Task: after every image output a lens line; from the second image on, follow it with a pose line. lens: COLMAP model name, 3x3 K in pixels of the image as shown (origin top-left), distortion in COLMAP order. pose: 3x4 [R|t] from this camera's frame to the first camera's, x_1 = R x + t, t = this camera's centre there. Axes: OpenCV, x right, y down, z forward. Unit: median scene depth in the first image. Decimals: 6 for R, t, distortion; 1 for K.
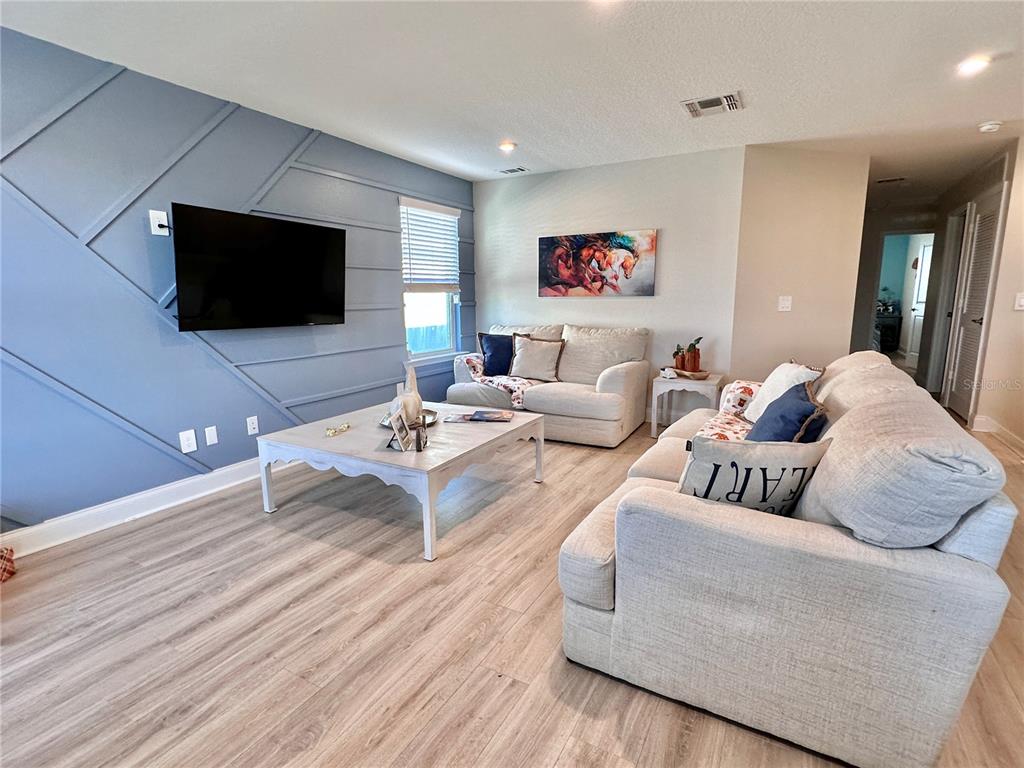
lens RADIAL K [[510.0, 0, 510.8], [0, 510.0, 388.7], [0, 0, 1]] dist [-0.004201, 0.001874]
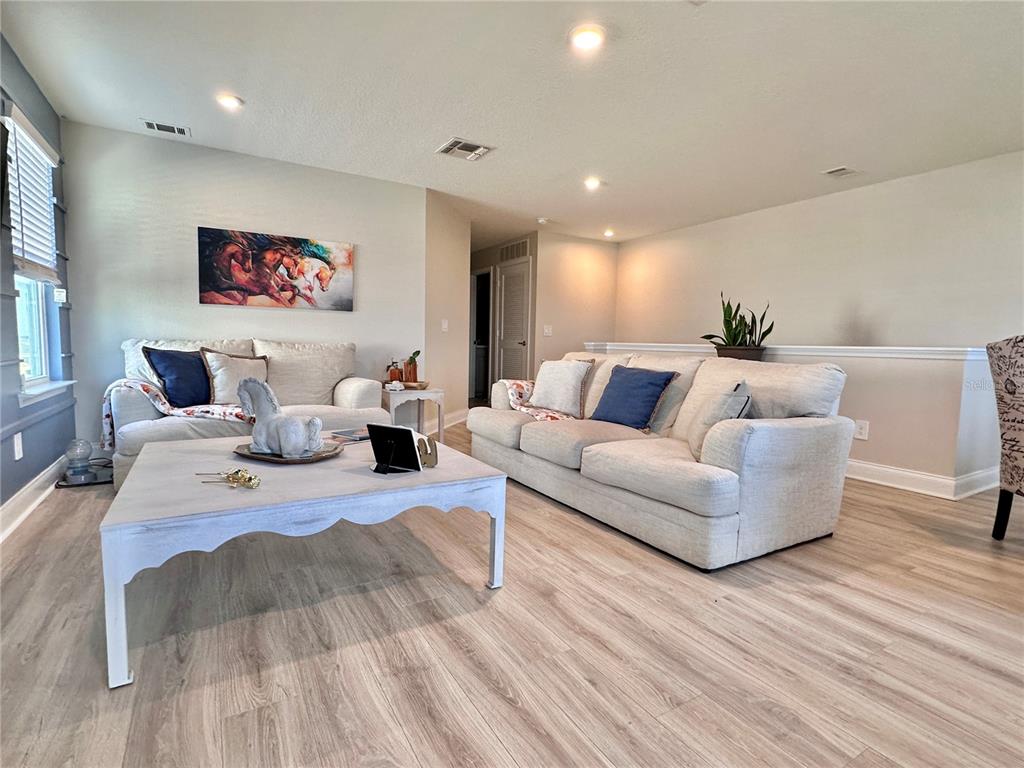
lens RADIAL K [[510.0, 0, 512.2], [0, 510.0, 386.8], [0, 0, 1]] dist [-0.004201, 0.001874]
pose [[0.497710, -0.051258, 0.865828, -0.472283], [0.128431, 0.991603, -0.015123, 0.017539], [-0.857782, 0.118726, 0.500114, 0.297049]]
